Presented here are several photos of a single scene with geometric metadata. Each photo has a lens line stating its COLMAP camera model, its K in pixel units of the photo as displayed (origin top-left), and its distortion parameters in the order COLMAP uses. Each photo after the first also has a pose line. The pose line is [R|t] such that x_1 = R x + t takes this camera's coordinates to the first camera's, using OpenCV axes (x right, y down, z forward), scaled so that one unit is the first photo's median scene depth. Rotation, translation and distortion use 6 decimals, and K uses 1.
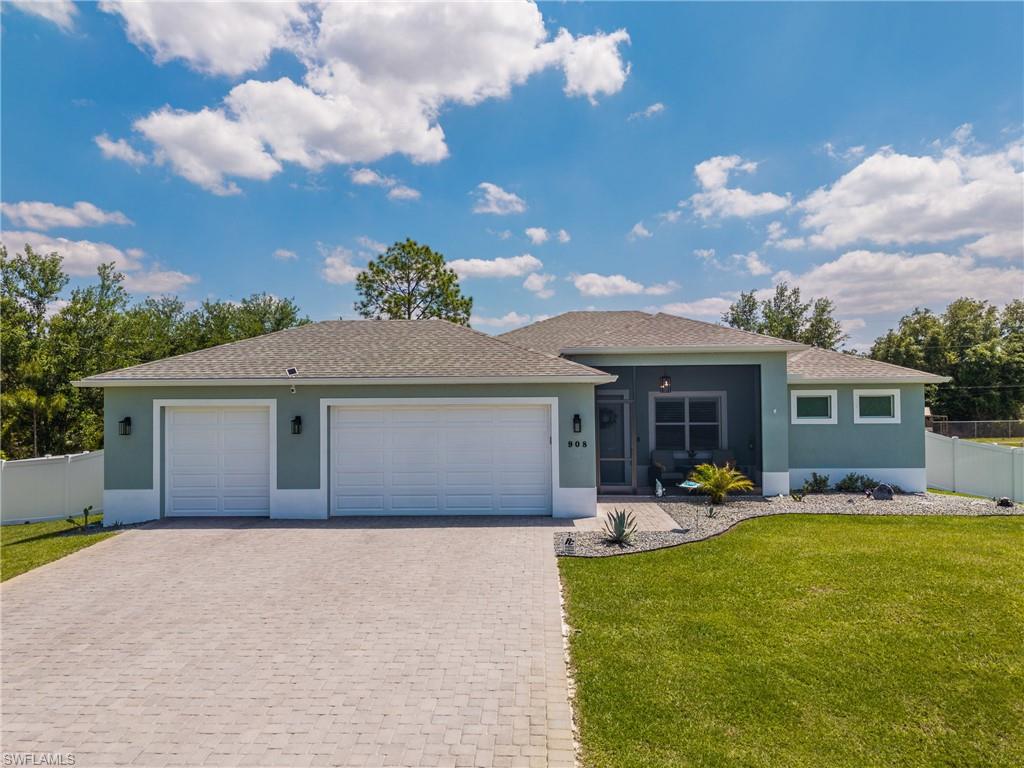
lens RADIAL K [[733.5, 0, 512.0], [0, 733.5, 384.0], [0, 0, 1]] dist [0.007531, -0.000065]
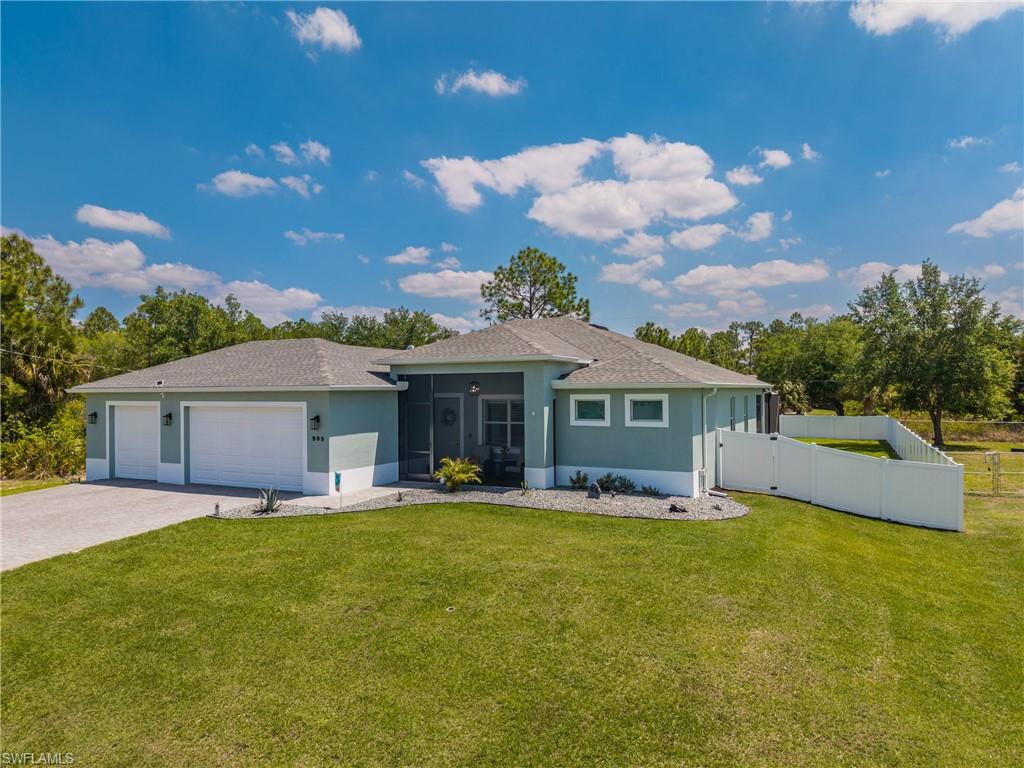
lens RADIAL K [[733.5, 0, 512.0], [0, 733.5, 384.0], [0, 0, 1]] dist [0.007531, -0.000065]
pose [[0.898493, -0.002627, -0.438981, 0.779915], [0.009560, 0.999862, 0.013585, -0.022508], [0.438885, -0.016402, 0.898394, -0.011029]]
